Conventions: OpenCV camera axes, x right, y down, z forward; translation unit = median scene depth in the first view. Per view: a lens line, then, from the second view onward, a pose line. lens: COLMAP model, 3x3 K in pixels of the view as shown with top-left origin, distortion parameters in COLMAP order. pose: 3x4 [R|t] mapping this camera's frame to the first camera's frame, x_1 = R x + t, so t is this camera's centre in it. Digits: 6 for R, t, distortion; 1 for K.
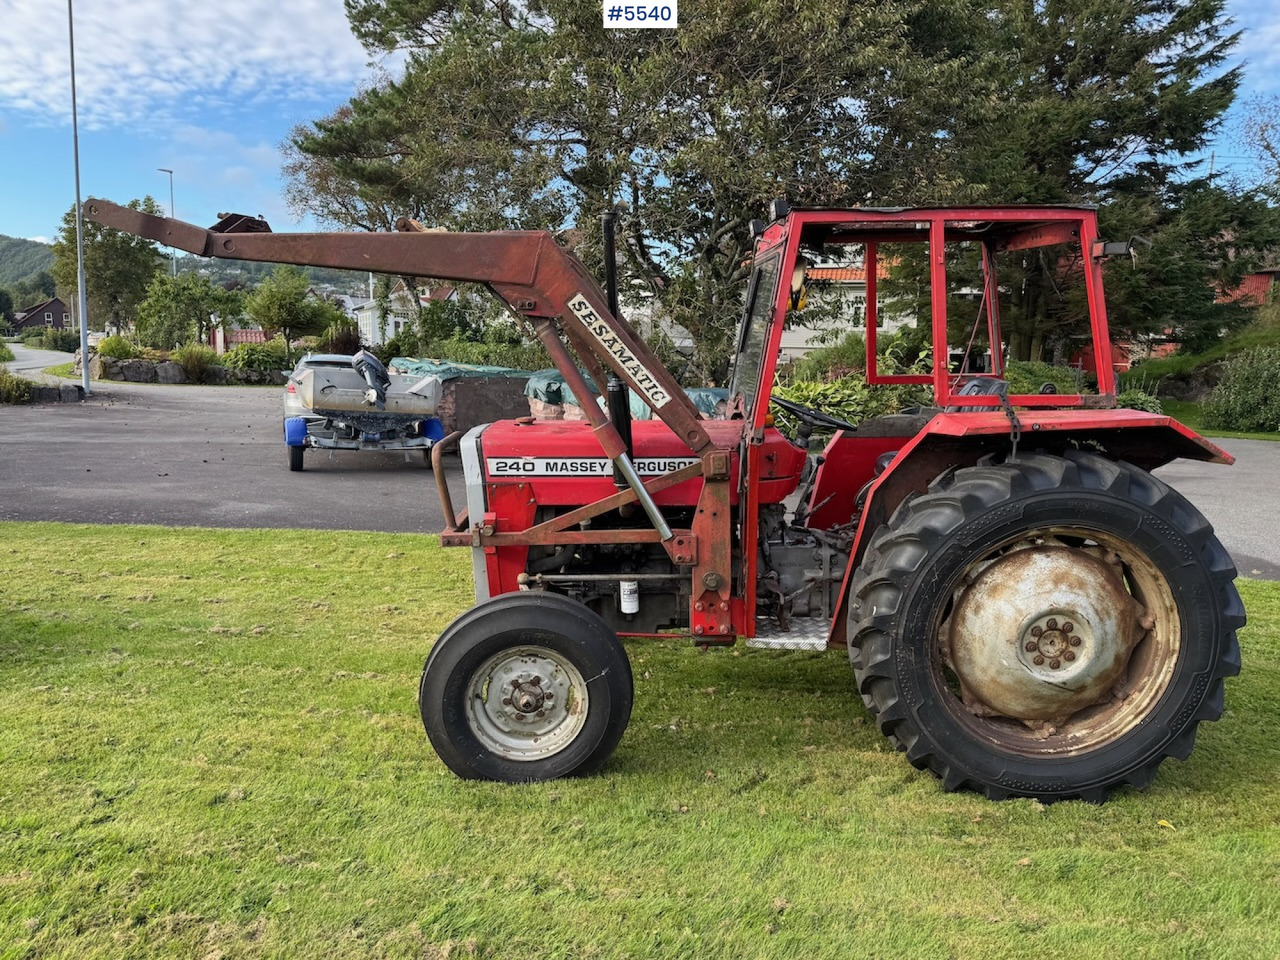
lens RADIAL K [[895.5, 0, 640.0], [0, 895.5, 480.0], [0, 0, 1]] dist [0.071184, -0.069739]
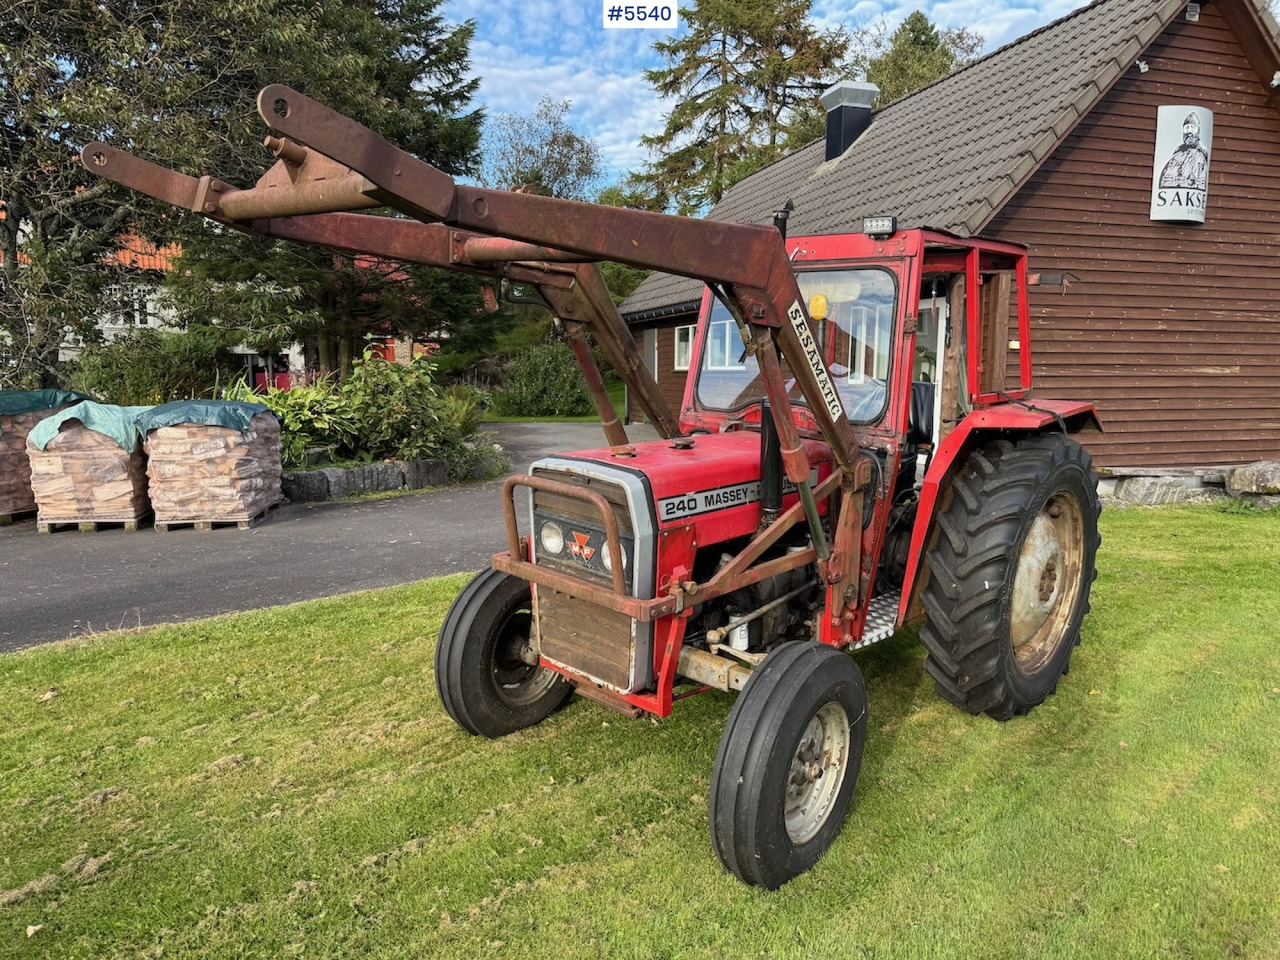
lens RADIAL K [[895.5, 0, 640.0], [0, 895.5, 480.0], [0, 0, 1]] dist [0.071184, -0.069739]
pose [[0.673239, -0.114849, 0.730451, -0.762584], [0.112930, 0.992245, 0.051925, -0.085755], [-0.730750, 0.047532, 0.680988, 0.467498]]
